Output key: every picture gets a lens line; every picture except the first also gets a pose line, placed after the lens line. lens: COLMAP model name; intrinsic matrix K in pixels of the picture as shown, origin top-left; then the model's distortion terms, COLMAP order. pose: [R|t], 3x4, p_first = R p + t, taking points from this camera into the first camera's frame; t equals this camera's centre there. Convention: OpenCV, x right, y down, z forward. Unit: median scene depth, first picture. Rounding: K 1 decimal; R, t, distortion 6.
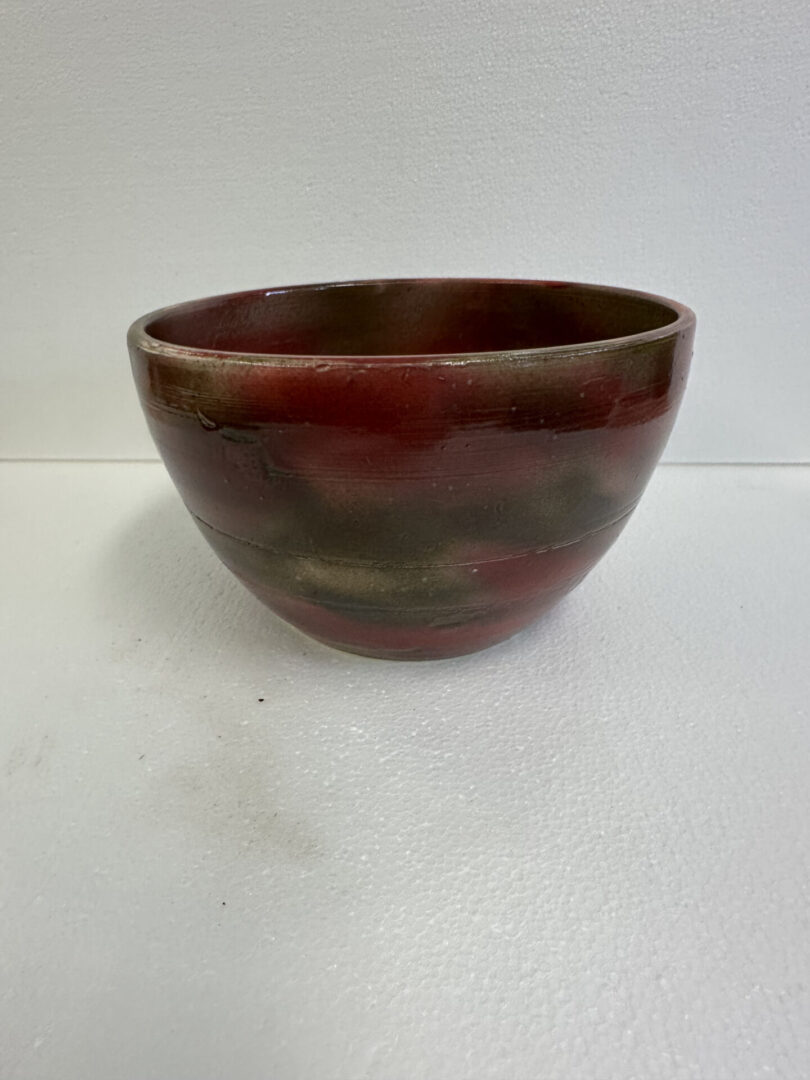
lens RADIAL K [[659.7, 0, 352.3], [0, 659.7, 533.3], [0, 0, 1]] dist [0.003611, -0.011496]
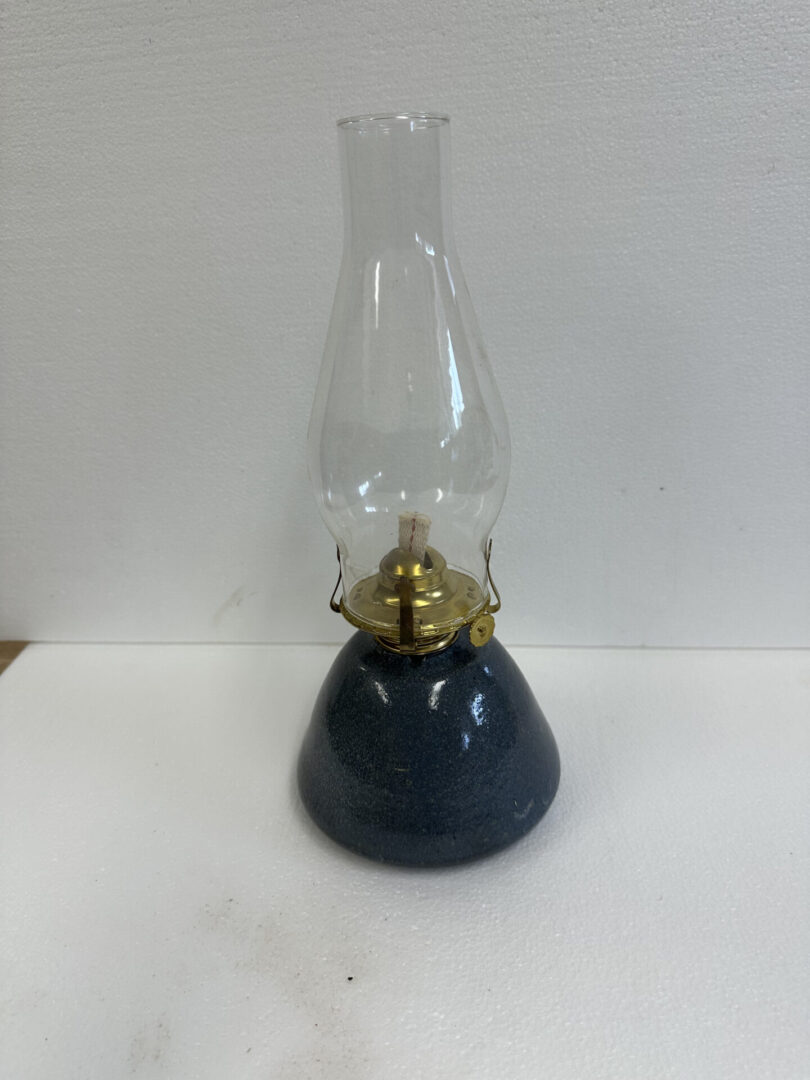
lens RADIAL K [[756.0, 0, 404.4], [0, 756.0, 531.5], [0, 0, 1]] dist [-0.048620, 0.021370]
pose [[0.999649, -0.025927, -0.005473, -0.020119], [0.025906, 0.999657, -0.003842, -0.467636], [0.005571, 0.003699, 0.999978, -0.234586]]
